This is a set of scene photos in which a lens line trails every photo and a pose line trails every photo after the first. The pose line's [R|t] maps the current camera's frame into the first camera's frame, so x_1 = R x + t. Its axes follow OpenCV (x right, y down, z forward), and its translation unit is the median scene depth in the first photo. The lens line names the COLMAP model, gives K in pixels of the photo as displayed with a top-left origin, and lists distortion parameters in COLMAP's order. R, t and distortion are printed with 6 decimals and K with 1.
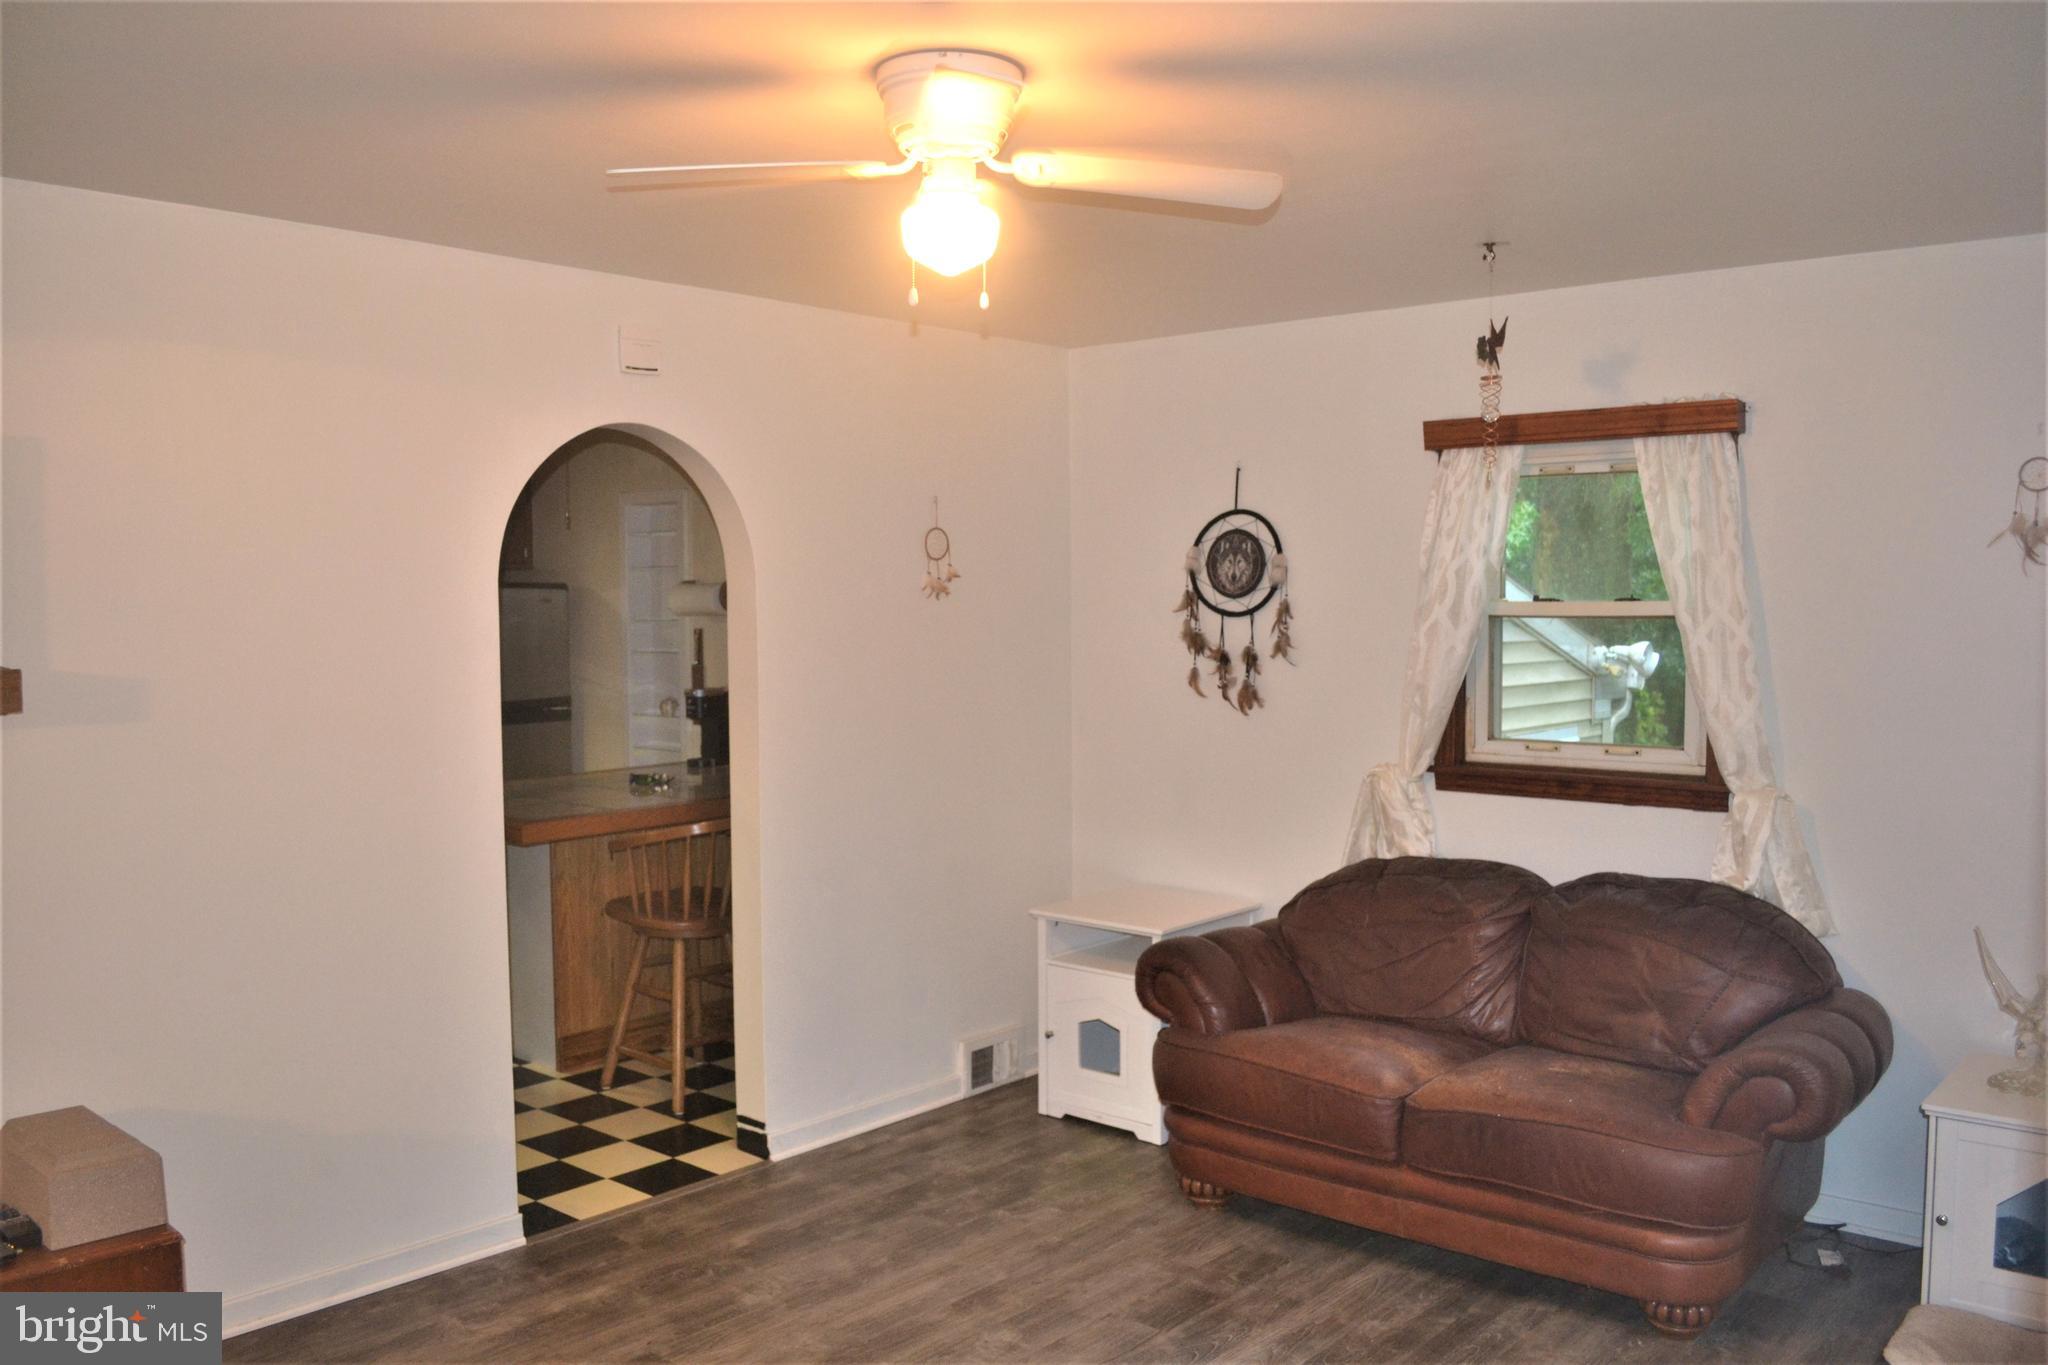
lens RADIAL K [[1636.8, 0, 1024.0], [0, 1636.8, 682.5], [0, 0, 1]] dist [-0.057790, -0.000270]
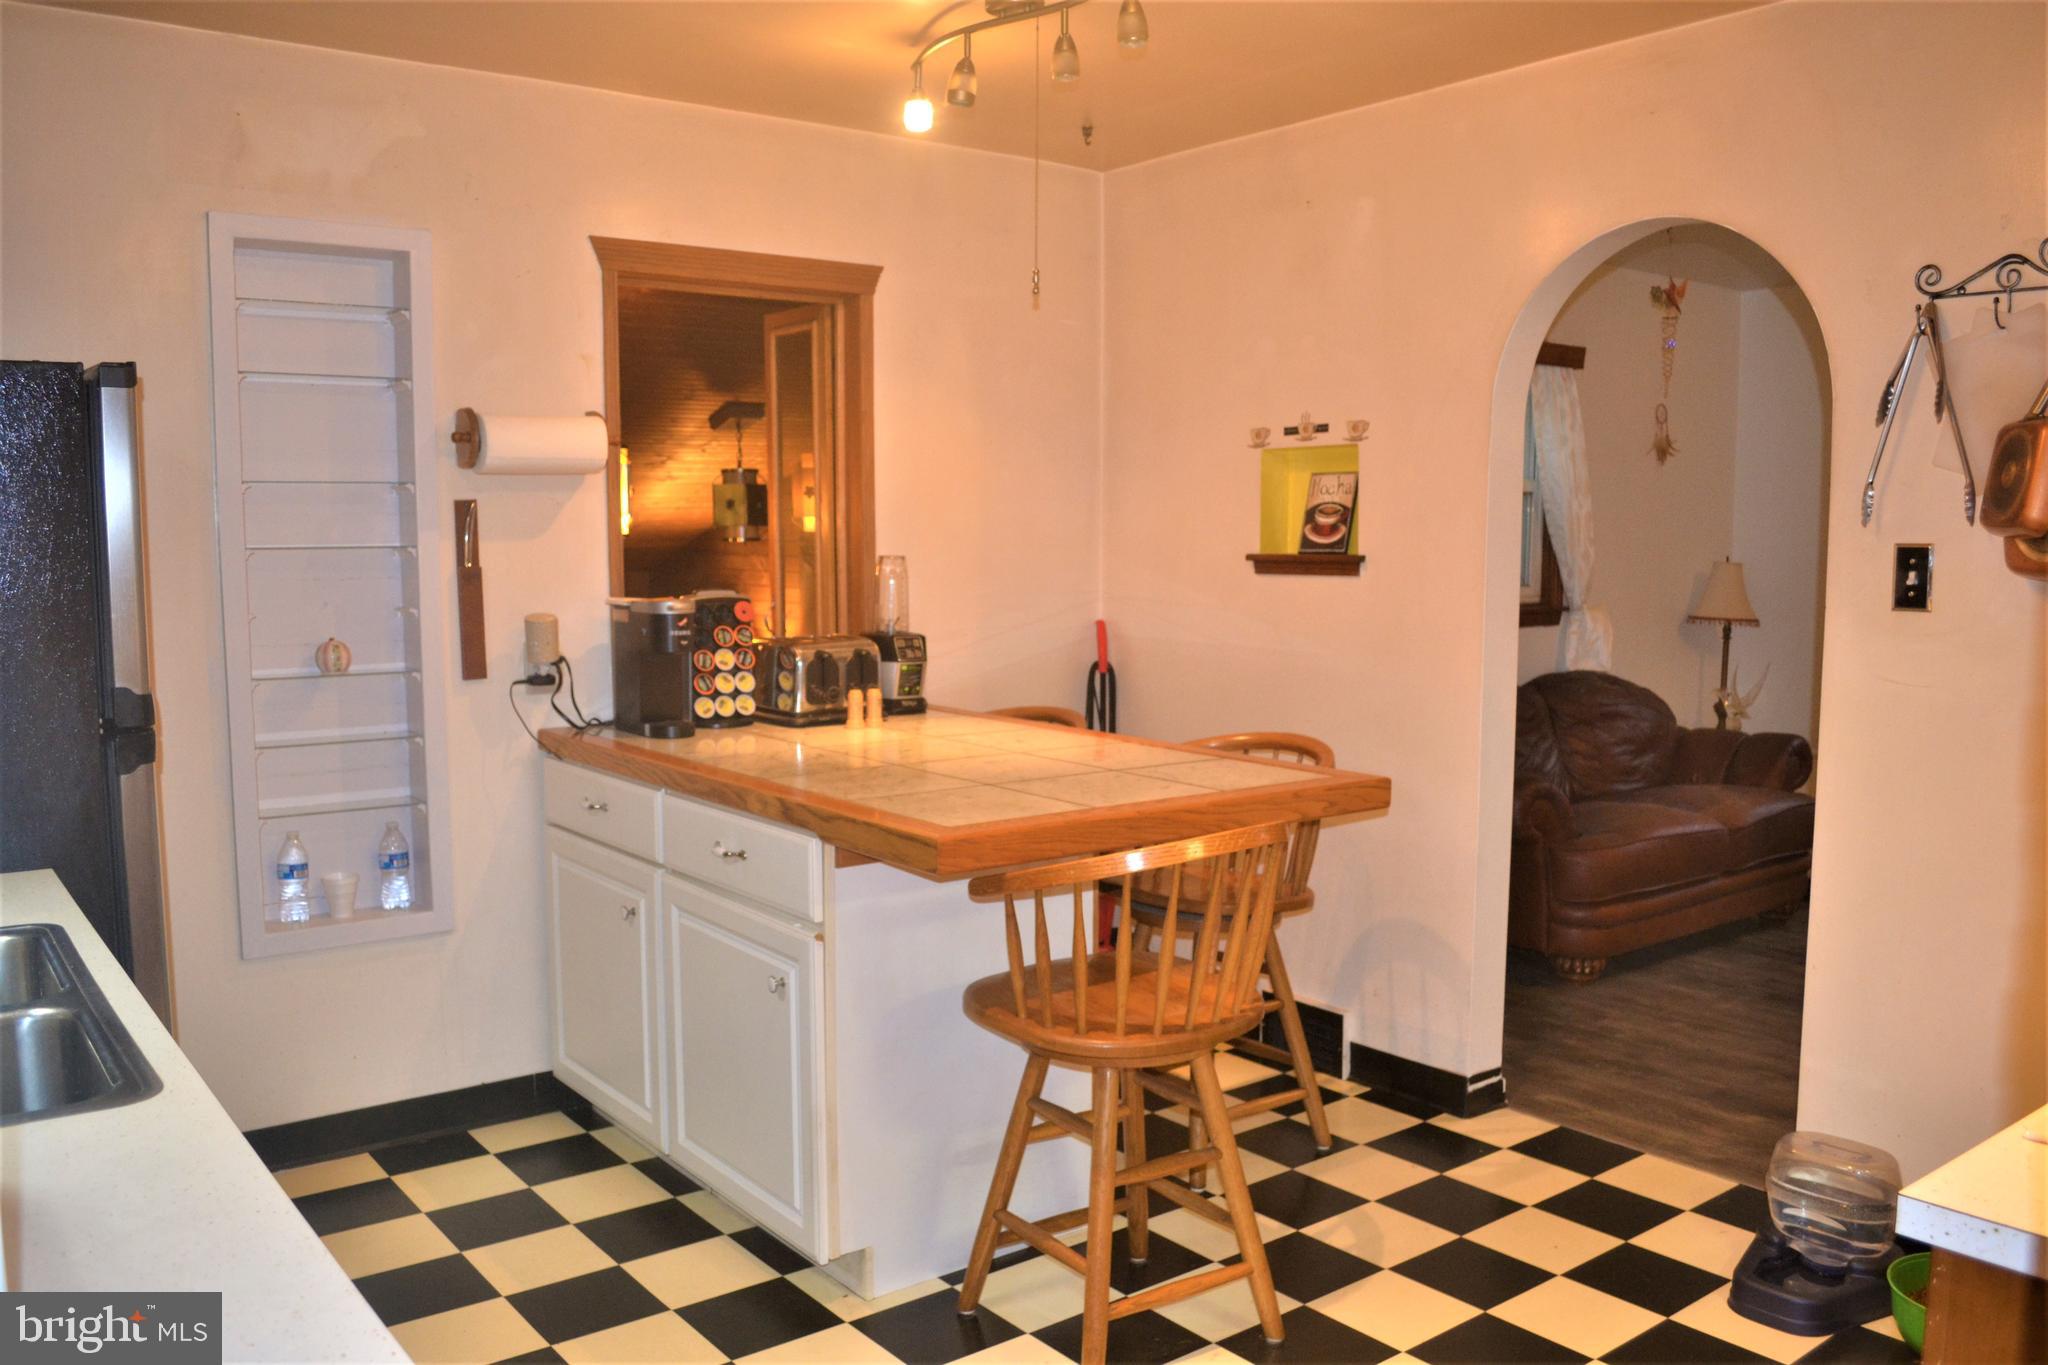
lens RADIAL K [[1636.8, 0, 1024.0], [0, 1636.8, 682.5], [0, 0, 1]] dist [-0.057790, -0.000270]
pose [[0.198617, -0.089146, 0.976015, -1.073325], [0.044794, 0.995640, 0.081823, -0.010985], [-0.979053, 0.027468, 0.201744, 1.120018]]
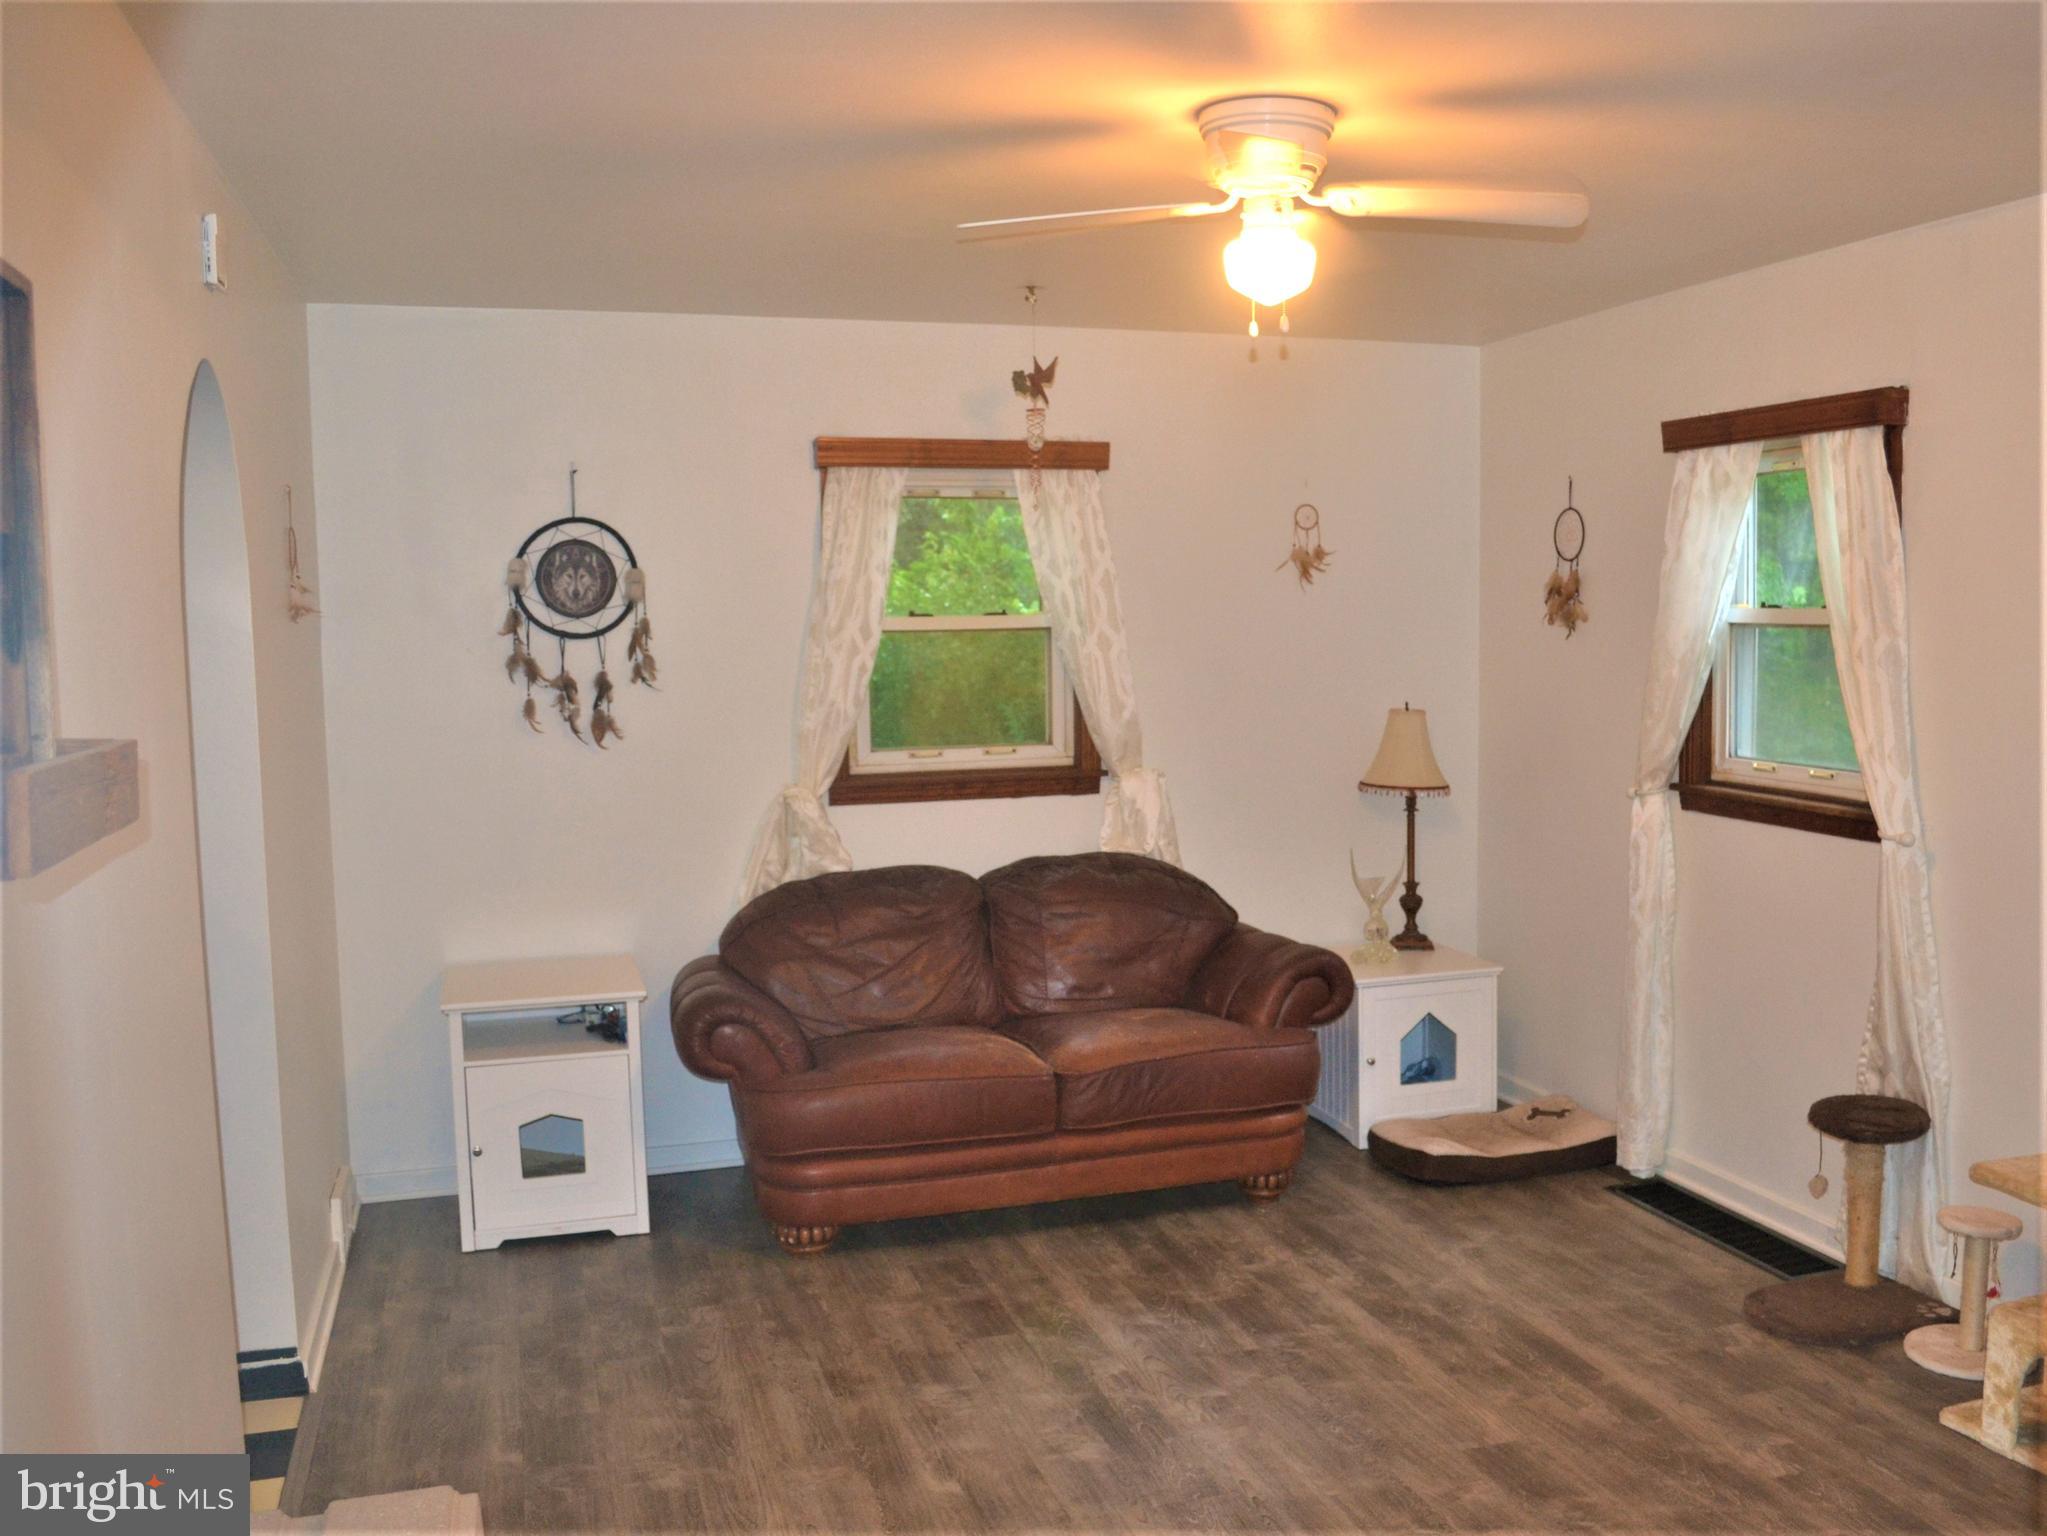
lens RADIAL K [[1884.1, 0, 1126.0], [0, 1884.1, 767.1], [0, 0, 1]] dist [-0.039388, -0.012656]
pose [[0.509847, -0.075029, 0.856987, -0.692111], [0.055391, 0.996985, 0.054332, -0.011554], [-0.858480, 0.019768, 0.512466, 0.265608]]
